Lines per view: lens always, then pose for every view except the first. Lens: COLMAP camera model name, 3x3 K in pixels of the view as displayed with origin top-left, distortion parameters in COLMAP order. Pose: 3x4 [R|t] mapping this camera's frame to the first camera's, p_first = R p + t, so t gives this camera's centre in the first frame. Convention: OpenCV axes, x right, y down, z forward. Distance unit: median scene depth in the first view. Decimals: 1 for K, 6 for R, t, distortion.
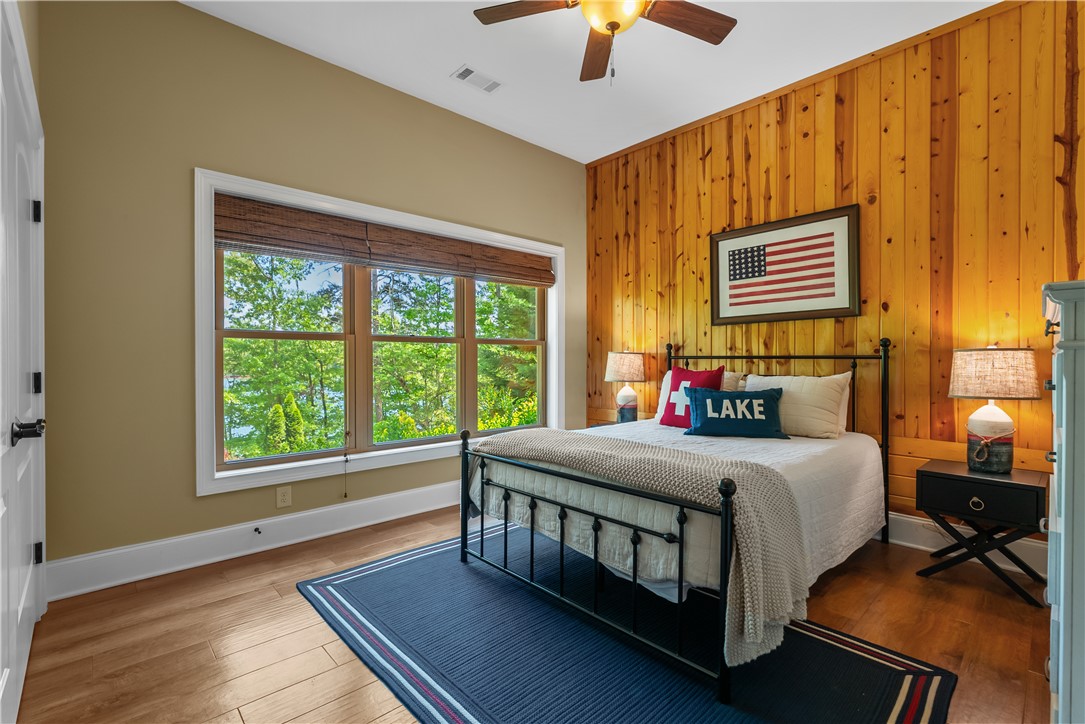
lens RADIAL K [[491.6, 0, 545.6], [0, 491.6, 361.2], [0, 0, 1]] dist [-0.010520, 0.002648]
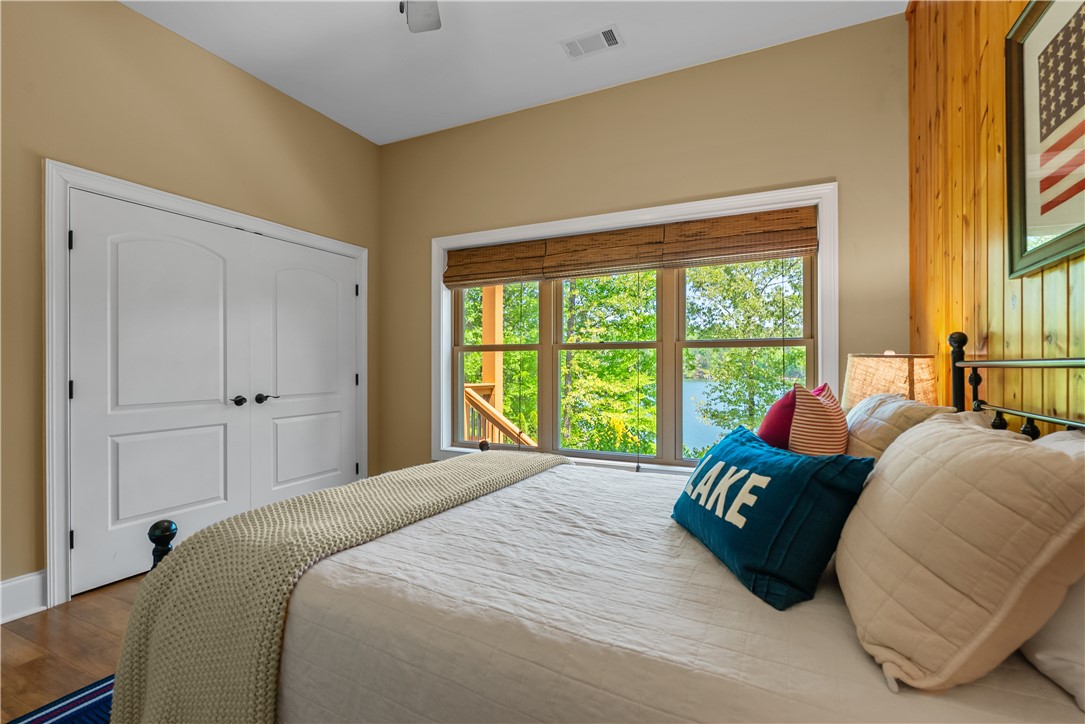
lens RADIAL K [[491.6, 0, 546.5], [0, 491.6, 366.1], [0, 0, 1]] dist [-0.010520, 0.002648]
pose [[0.364061, -0.001539, -0.931374, 0.616792], [-0.004975, 0.999981, -0.003597, -0.003117], [0.931362, 0.005943, 0.364046, 0.602102]]
